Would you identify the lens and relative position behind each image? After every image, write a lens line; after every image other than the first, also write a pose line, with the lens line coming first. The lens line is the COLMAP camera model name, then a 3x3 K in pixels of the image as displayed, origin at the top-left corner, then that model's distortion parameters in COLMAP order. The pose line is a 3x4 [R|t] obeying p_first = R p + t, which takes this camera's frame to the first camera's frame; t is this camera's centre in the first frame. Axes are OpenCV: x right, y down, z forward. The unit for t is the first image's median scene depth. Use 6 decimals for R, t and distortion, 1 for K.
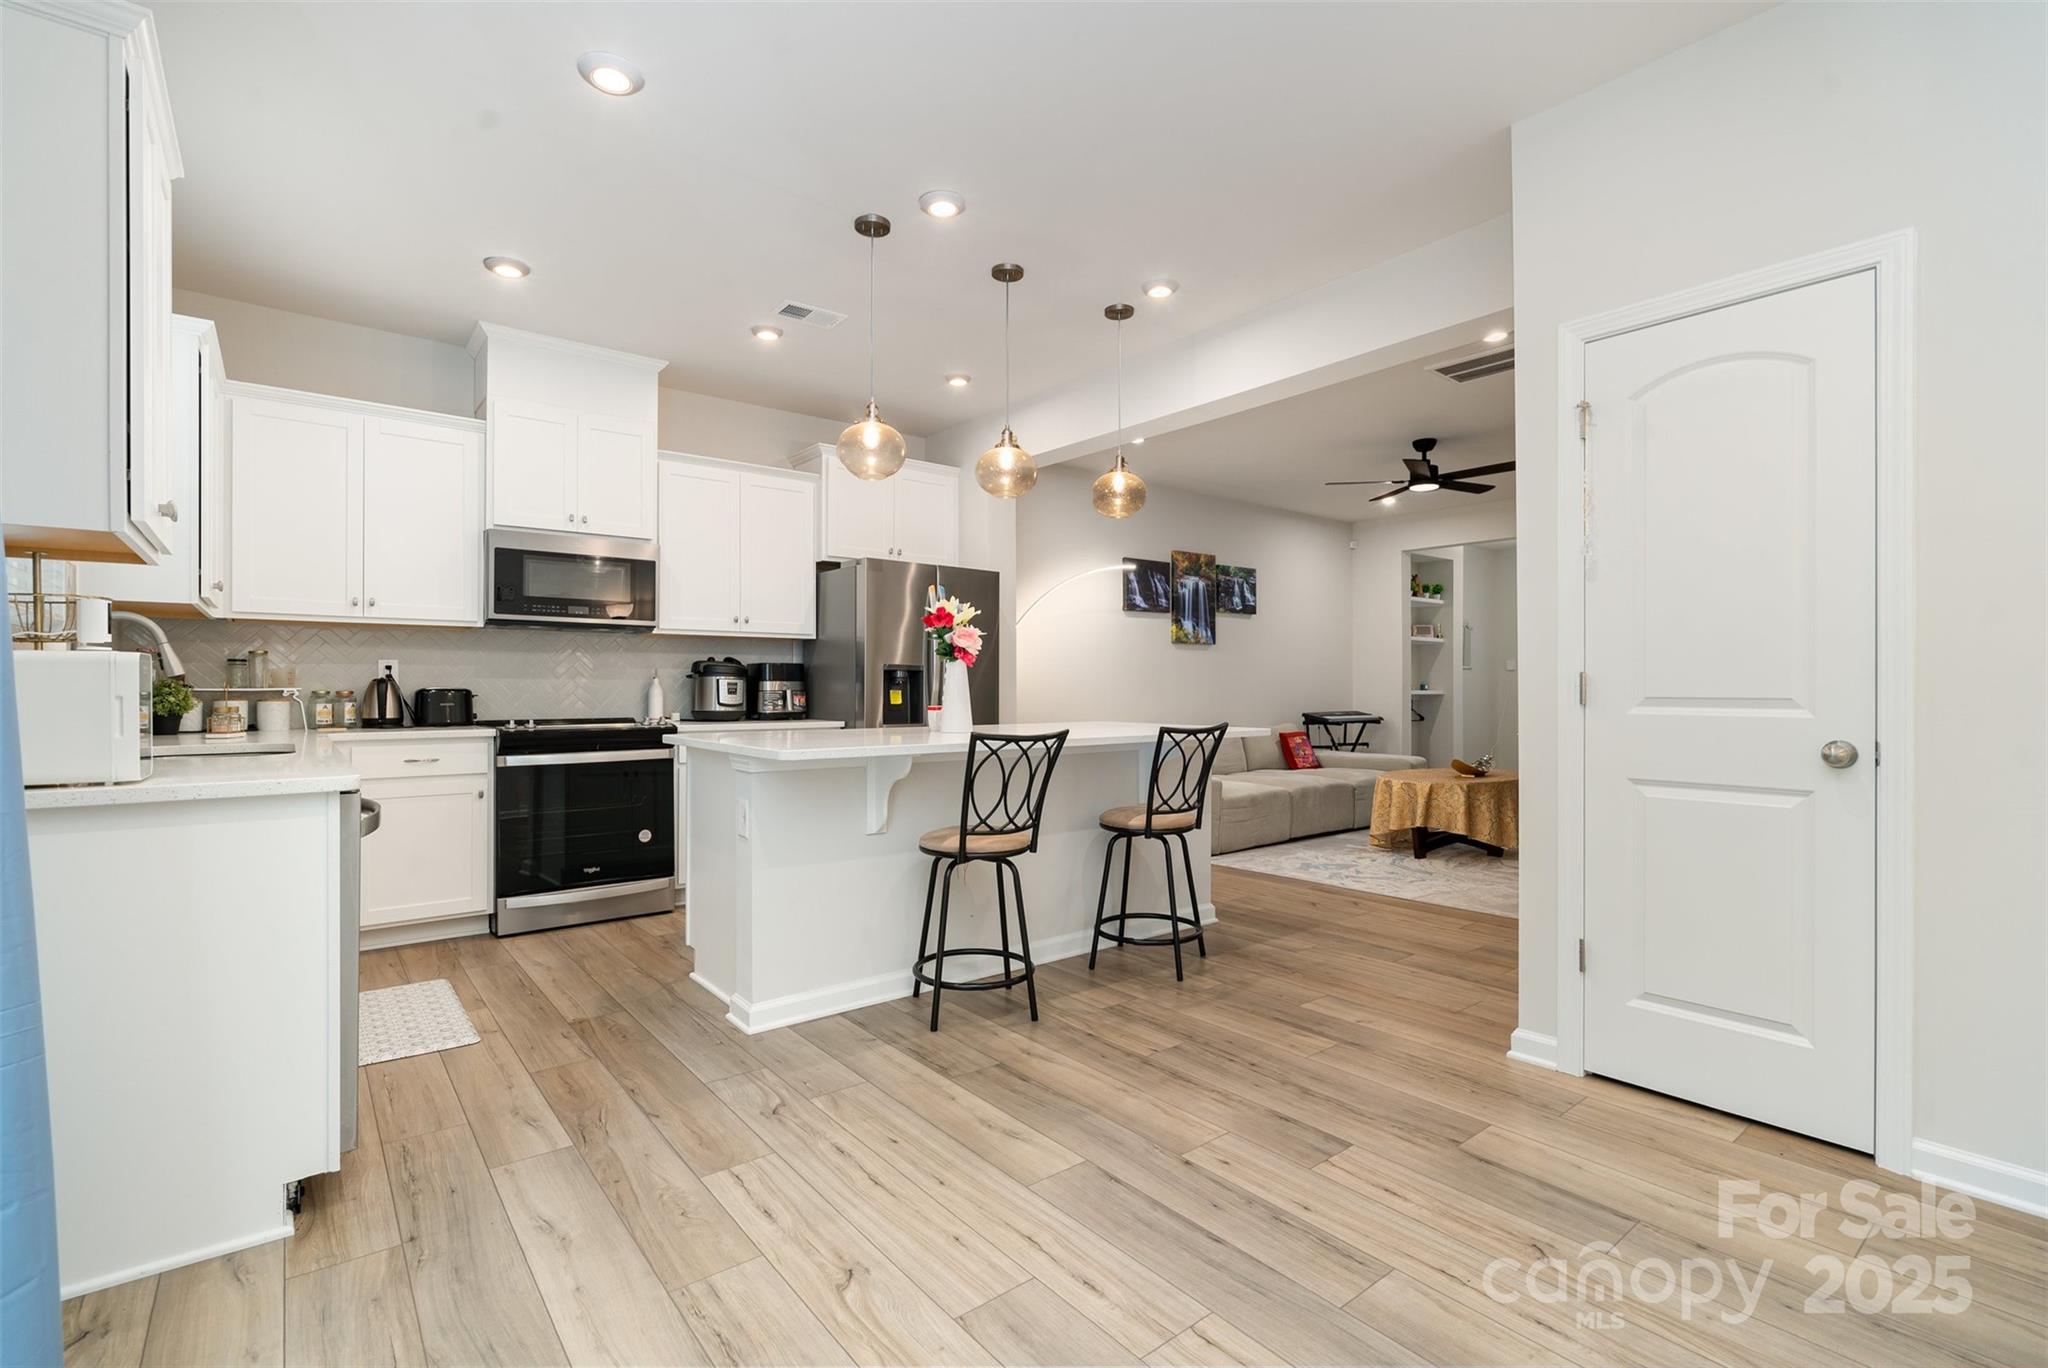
lens RADIAL K [[925.3, 0, 1027.8], [0, 925.3, 688.0], [0, 0, 1]] dist [-0.003350, 0.000435]
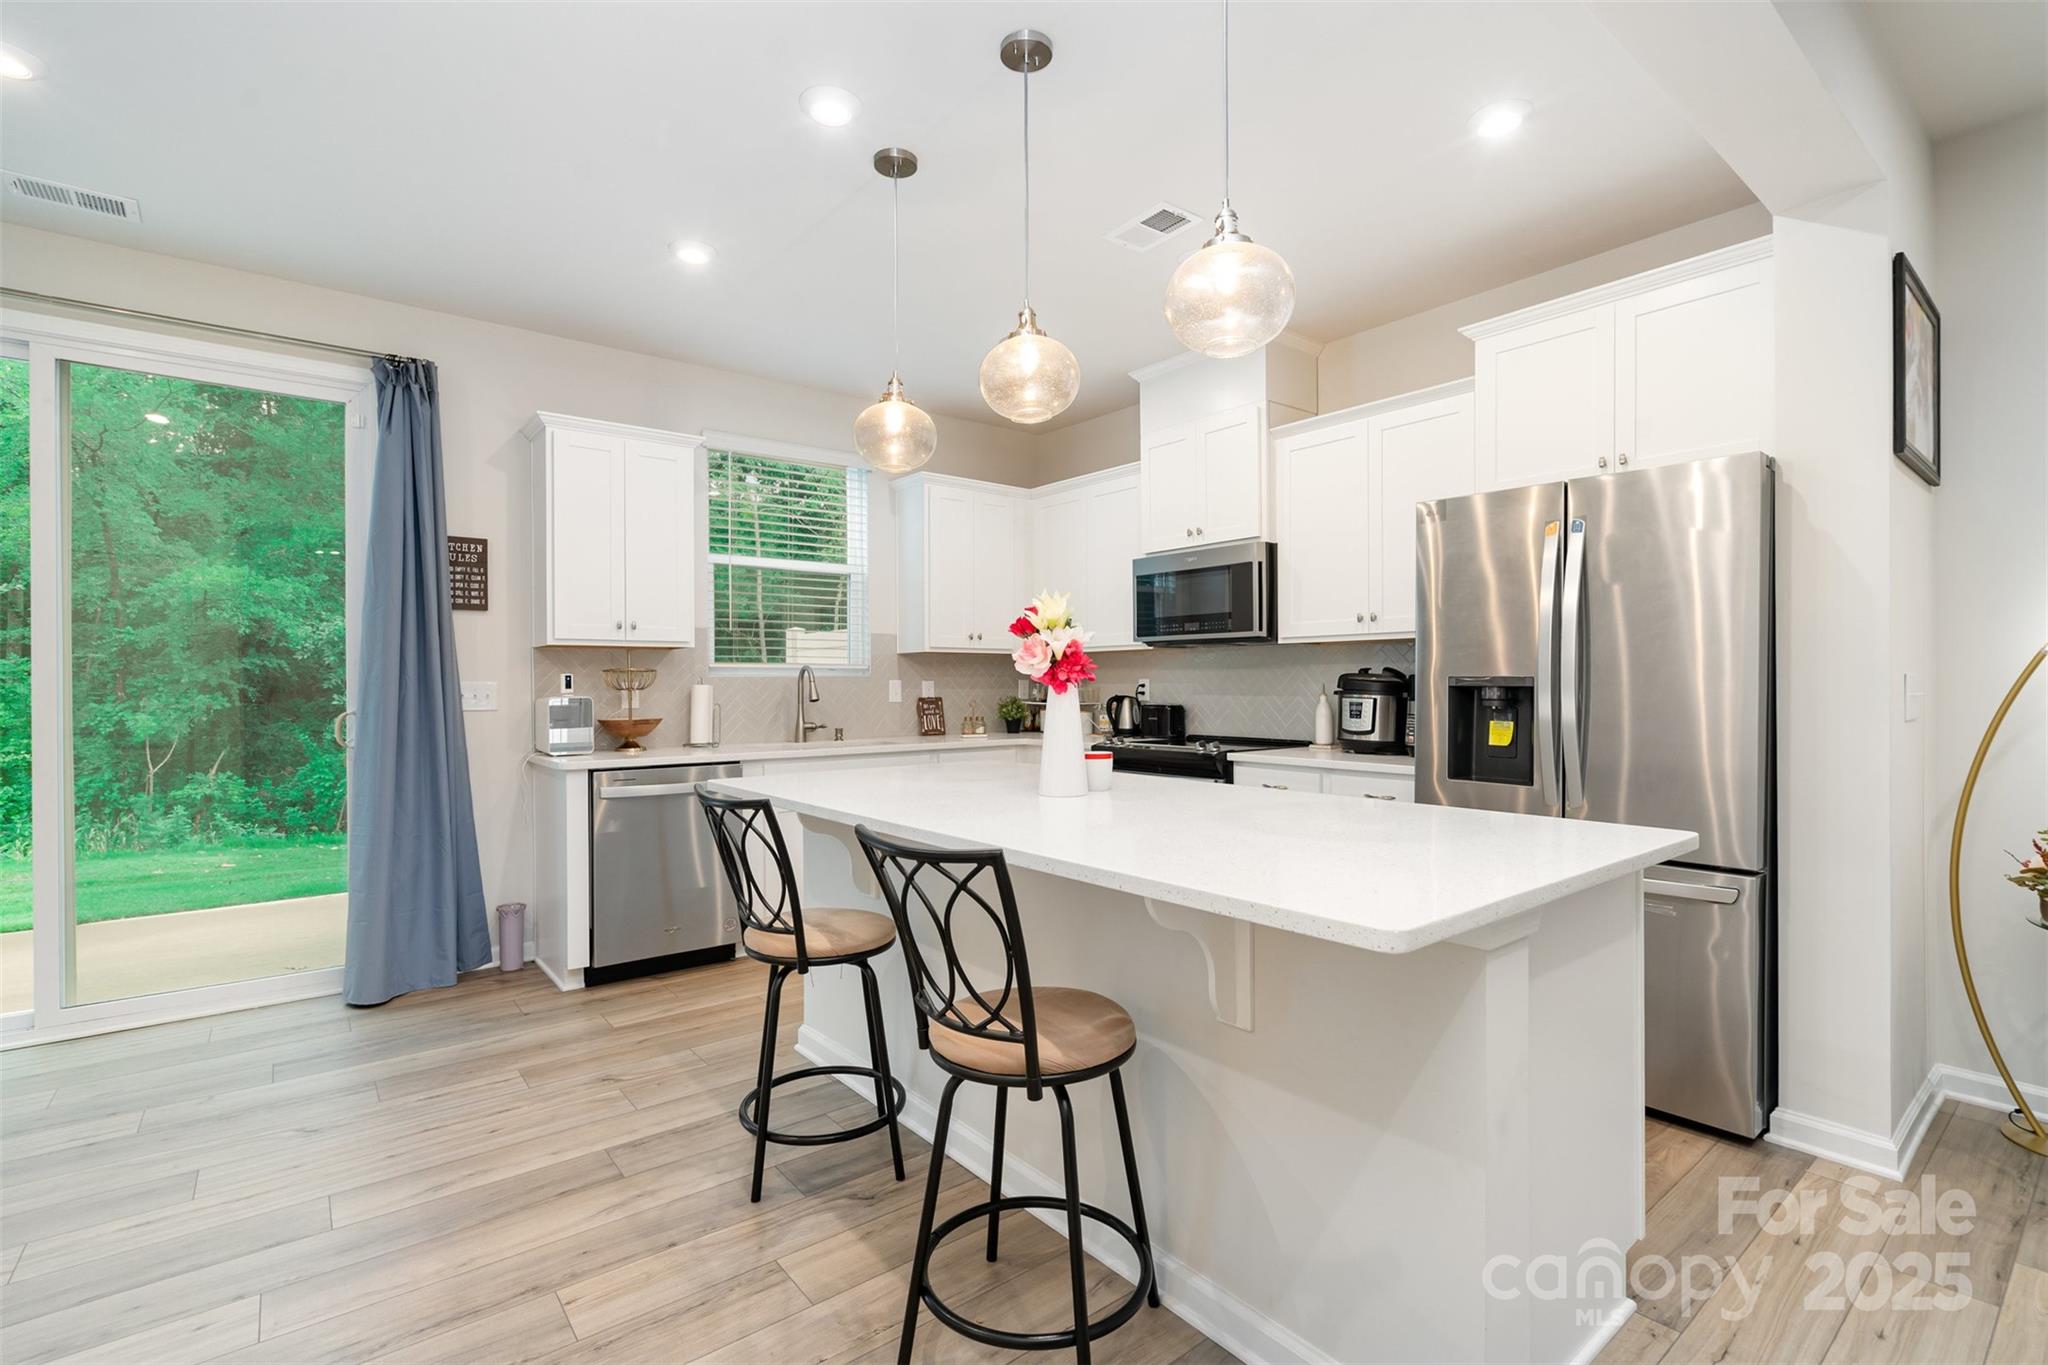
lens RADIAL K [[934.6, 0, 1024.0], [0, 934.6, 682.5], [0, 0, 1]] dist [0.000248, 0.001123]
pose [[-0.005055, -0.000639, -0.999987, 0.669589], [0.005277, 0.999986, -0.000666, -0.034849], [0.999973, -0.005281, -0.005051, 1.118590]]
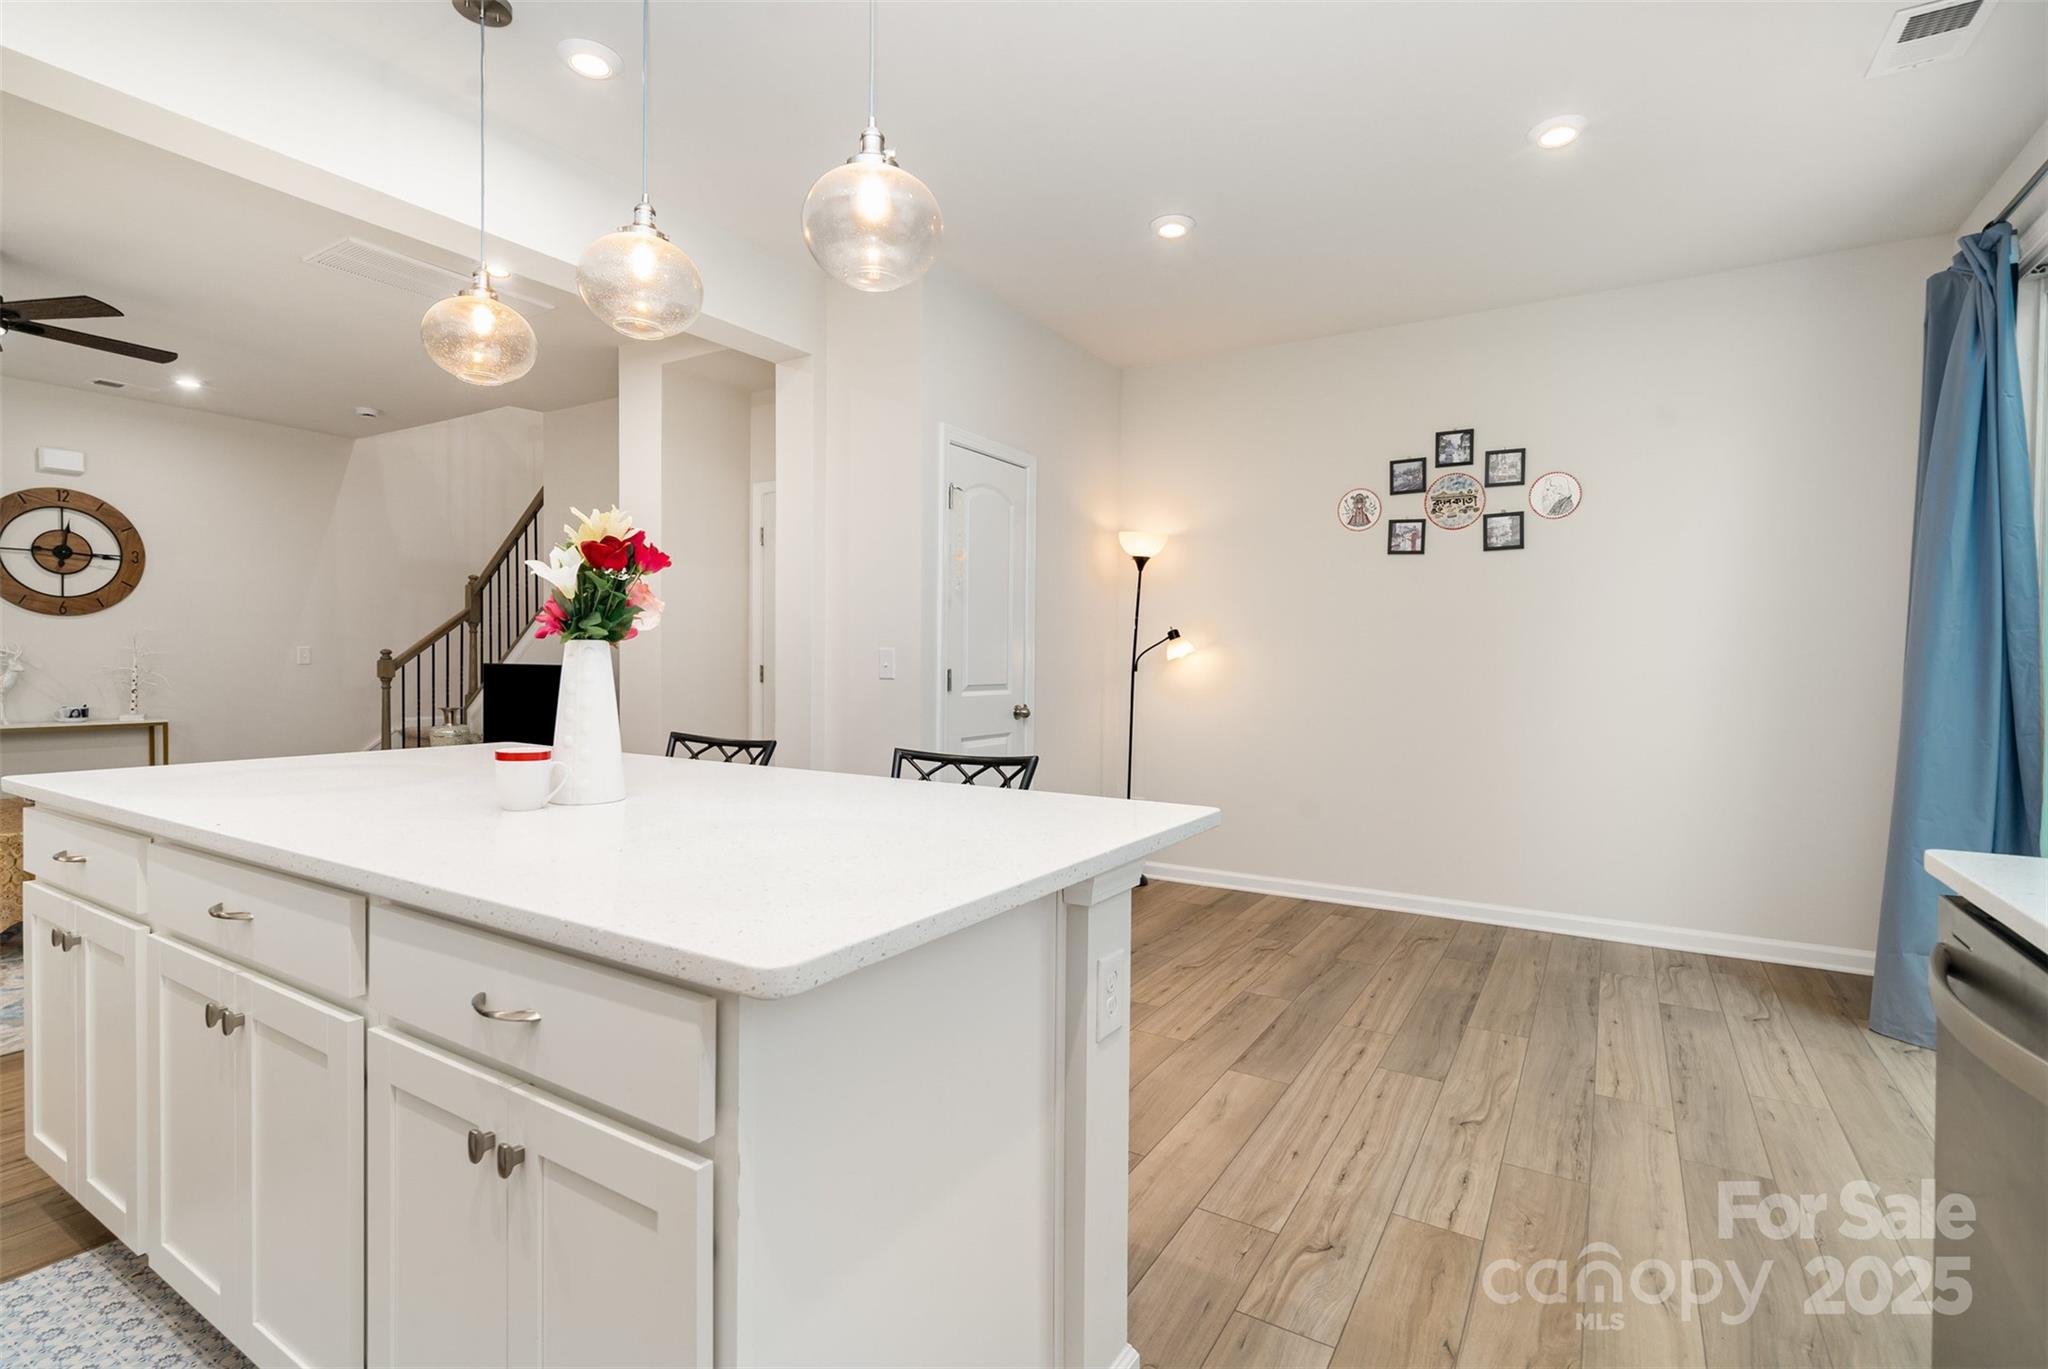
lens RADIAL K [[957.1, 0, 1030.9], [0, 957.1, 673.9], [0, 0, 1]] dist [-0.001486, -0.000313]
pose [[-0.339580, -0.016579, 0.940431, -0.680386], [-0.007676, 0.999860, 0.014855, -0.026021], [-0.940546, -0.002174, -0.339660, 1.094040]]
